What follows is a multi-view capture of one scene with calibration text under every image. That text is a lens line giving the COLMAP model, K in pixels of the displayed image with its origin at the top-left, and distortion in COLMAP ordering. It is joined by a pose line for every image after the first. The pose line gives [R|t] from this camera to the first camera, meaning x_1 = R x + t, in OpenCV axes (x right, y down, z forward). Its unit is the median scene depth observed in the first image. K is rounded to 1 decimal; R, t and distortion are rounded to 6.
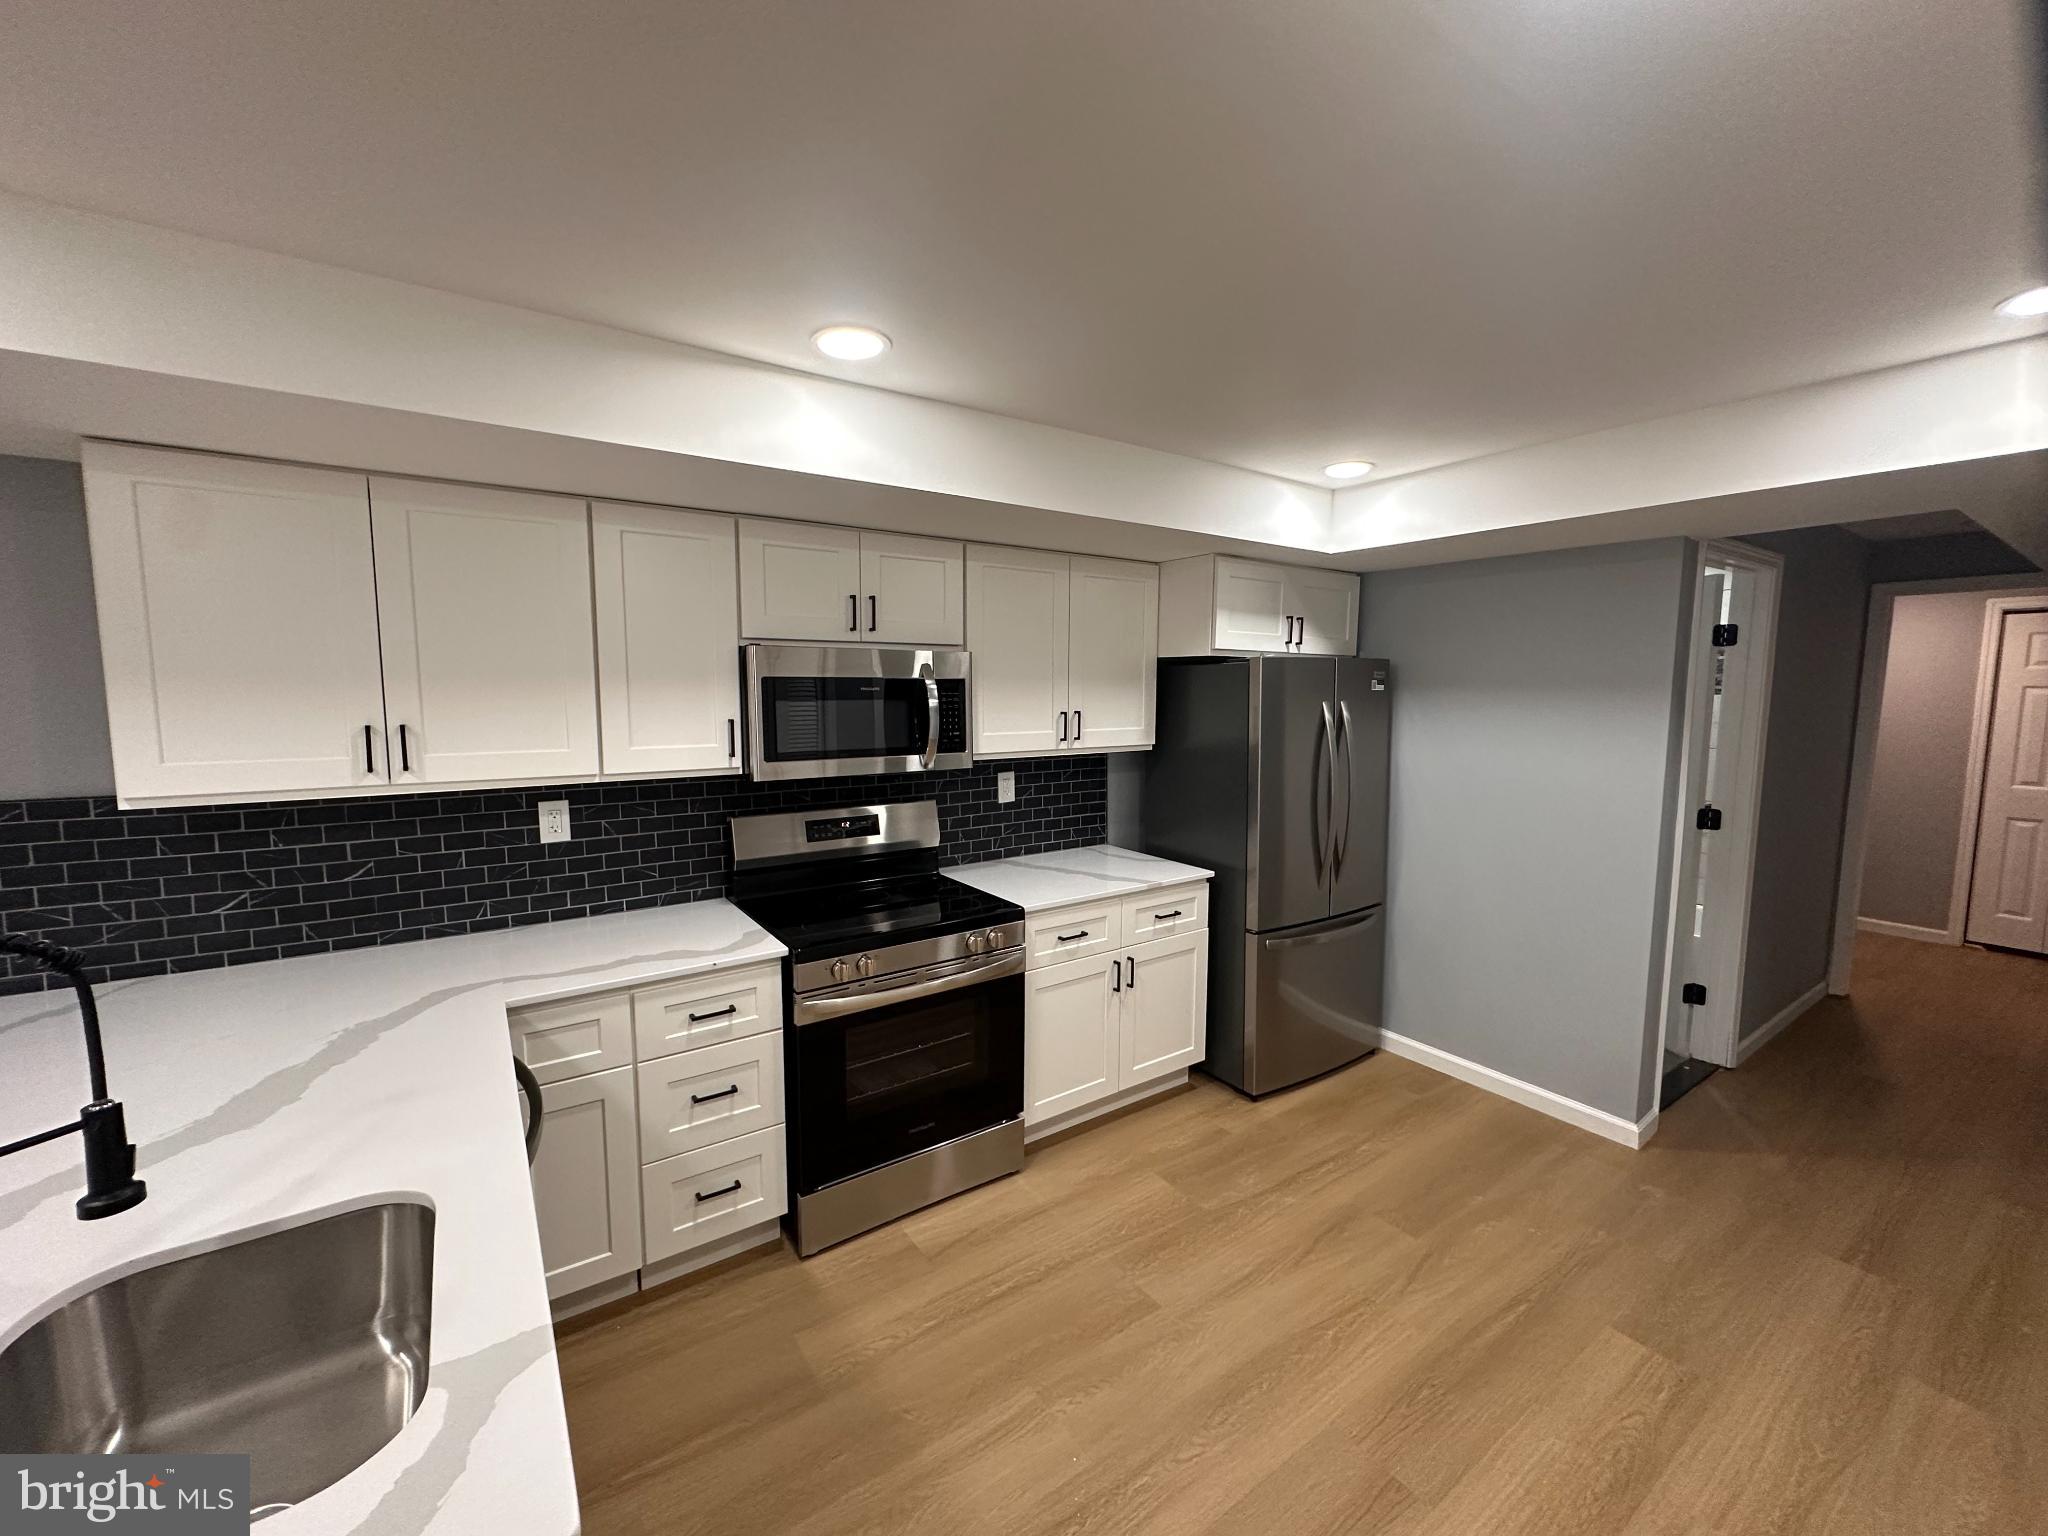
lens RADIAL K [[825.9, 0, 1027.7], [0, 825.9, 766.3], [0, 0, 1]] dist [-0.000901, 0.000225]
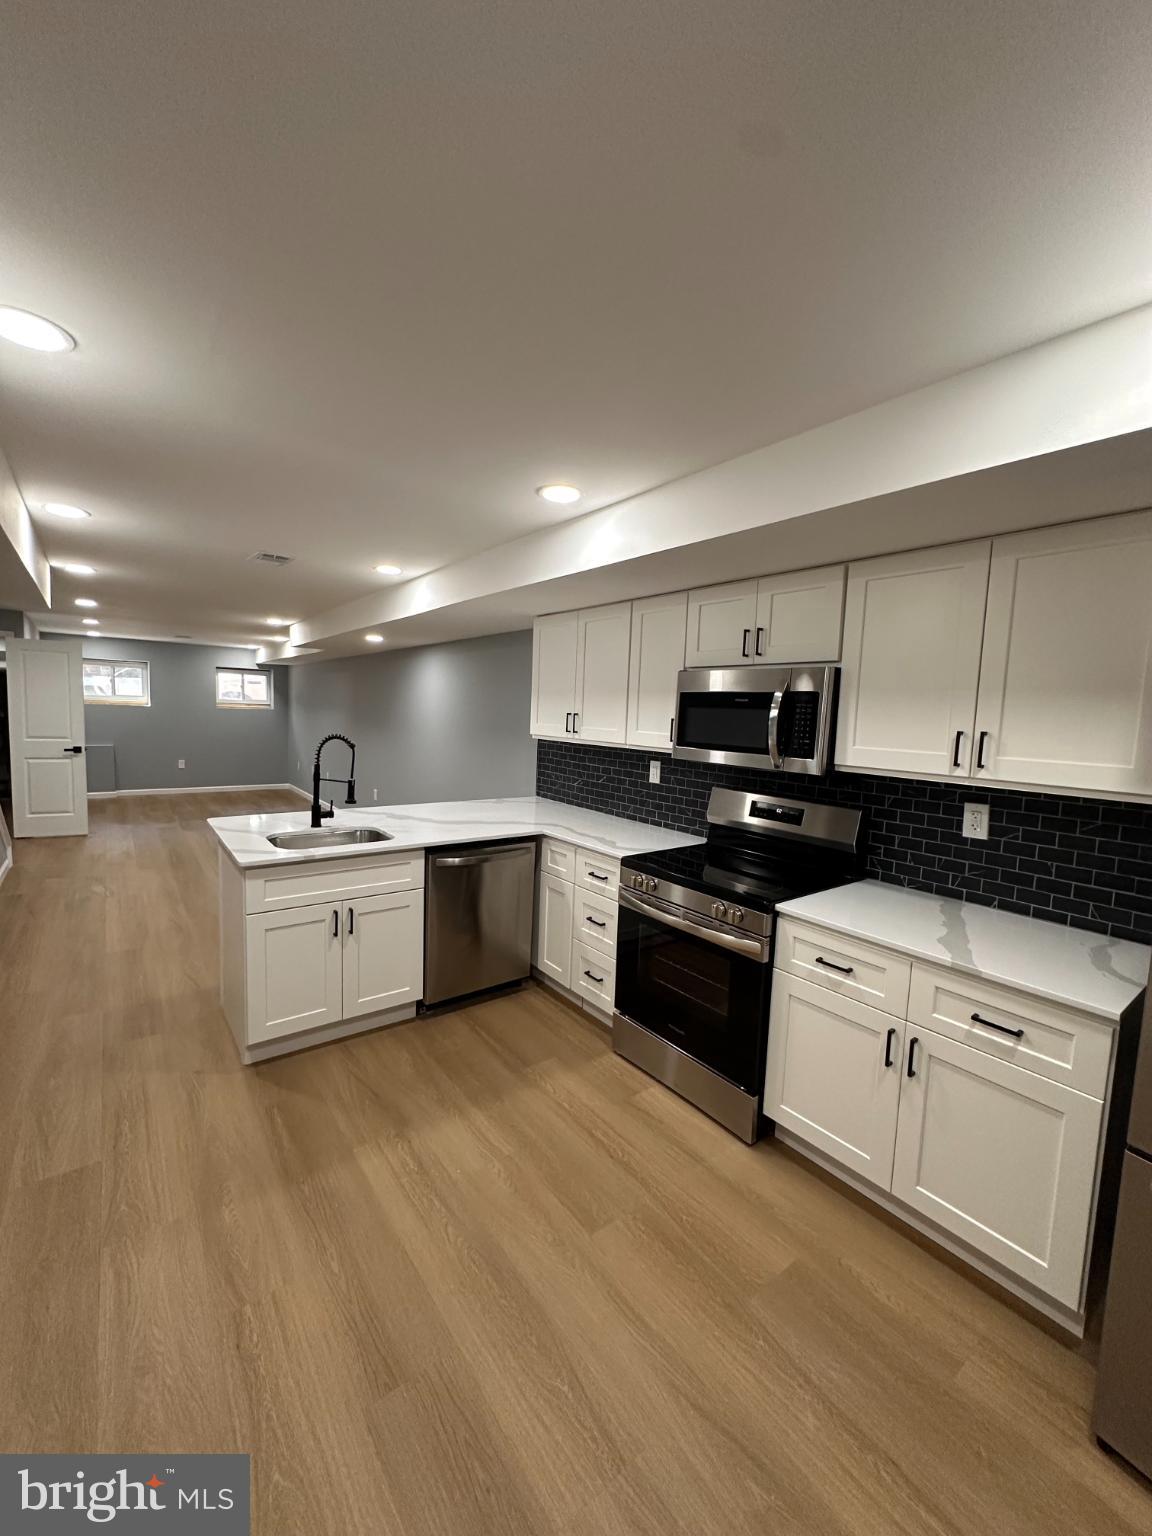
lens RADIAL K [[619.4, 0, 577.9], [0, 619.4, 769.3], [0, 0, 1]] dist [-0.000901, 0.000225]
pose [[0.036059, 0.095087, -0.994816, 0.819893], [-0.133378, 0.987015, 0.089507, -0.042019], [0.990409, 0.129459, 0.048273, 0.745926]]
